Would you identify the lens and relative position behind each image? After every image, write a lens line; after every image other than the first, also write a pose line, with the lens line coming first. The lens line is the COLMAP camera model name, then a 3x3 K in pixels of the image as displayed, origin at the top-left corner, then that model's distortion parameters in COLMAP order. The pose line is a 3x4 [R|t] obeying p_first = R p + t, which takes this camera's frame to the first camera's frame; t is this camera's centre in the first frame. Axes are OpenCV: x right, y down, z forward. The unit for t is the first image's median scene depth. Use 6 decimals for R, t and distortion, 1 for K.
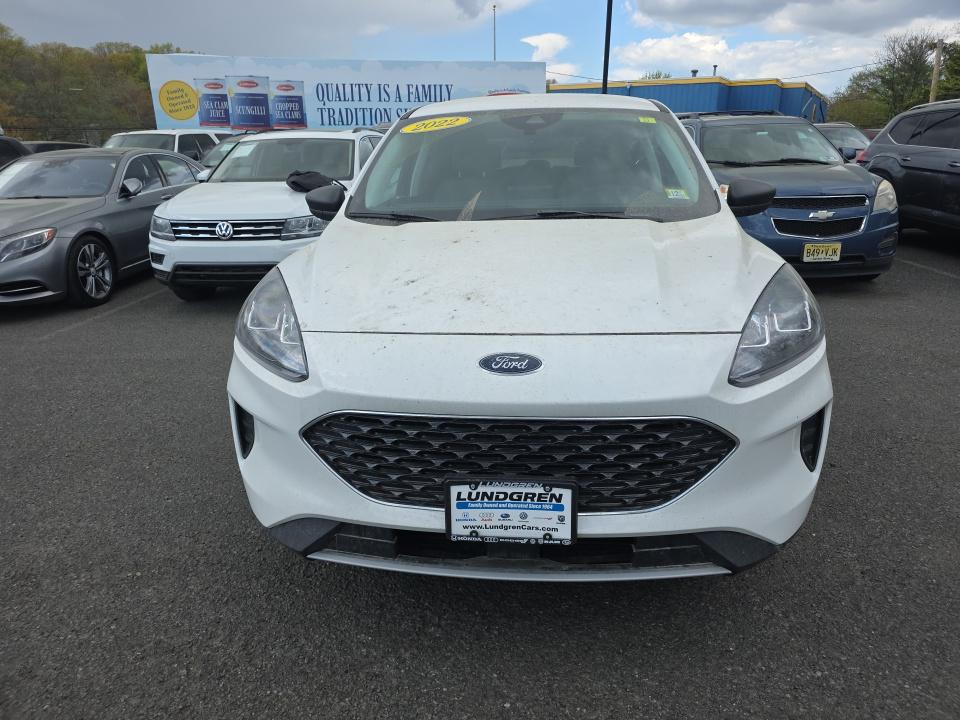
lens RADIAL K [[657.0, 0, 477.0], [0, 657.0, 354.1], [0, 0, 1]] dist [0.023219, -0.027923]
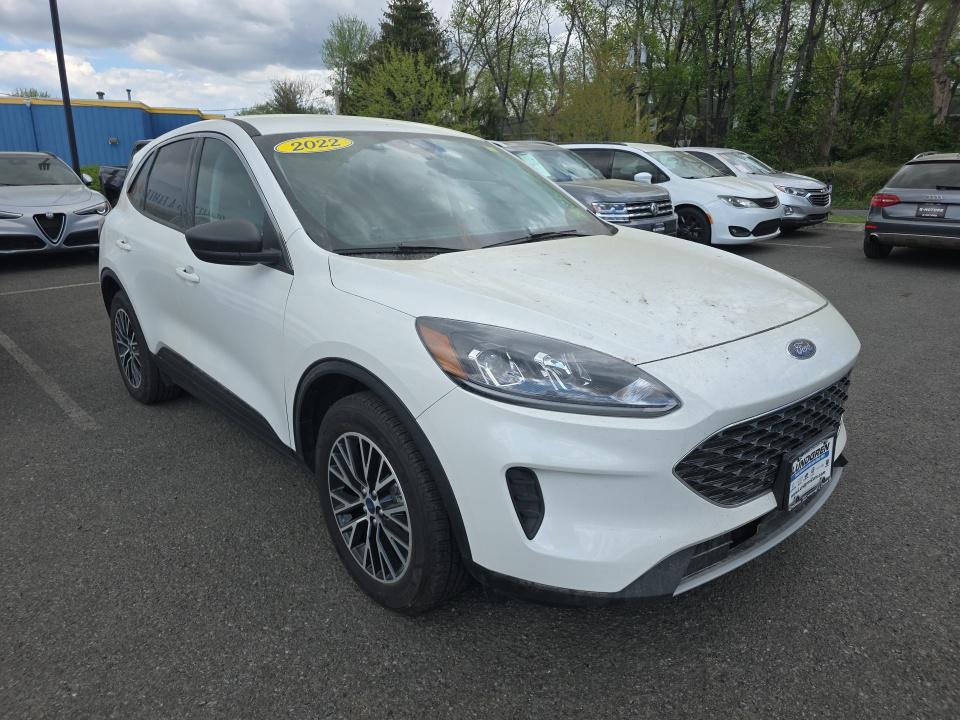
lens RADIAL K [[657.0, 0, 477.6], [0, 657.0, 368.1], [0, 0, 1]] dist [0.023219, -0.027923]
pose [[0.674111, -0.197755, 0.711666, -0.483219], [0.212876, 0.974627, 0.069183, -0.063763], [-0.707290, 0.104860, 0.699104, 0.226954]]
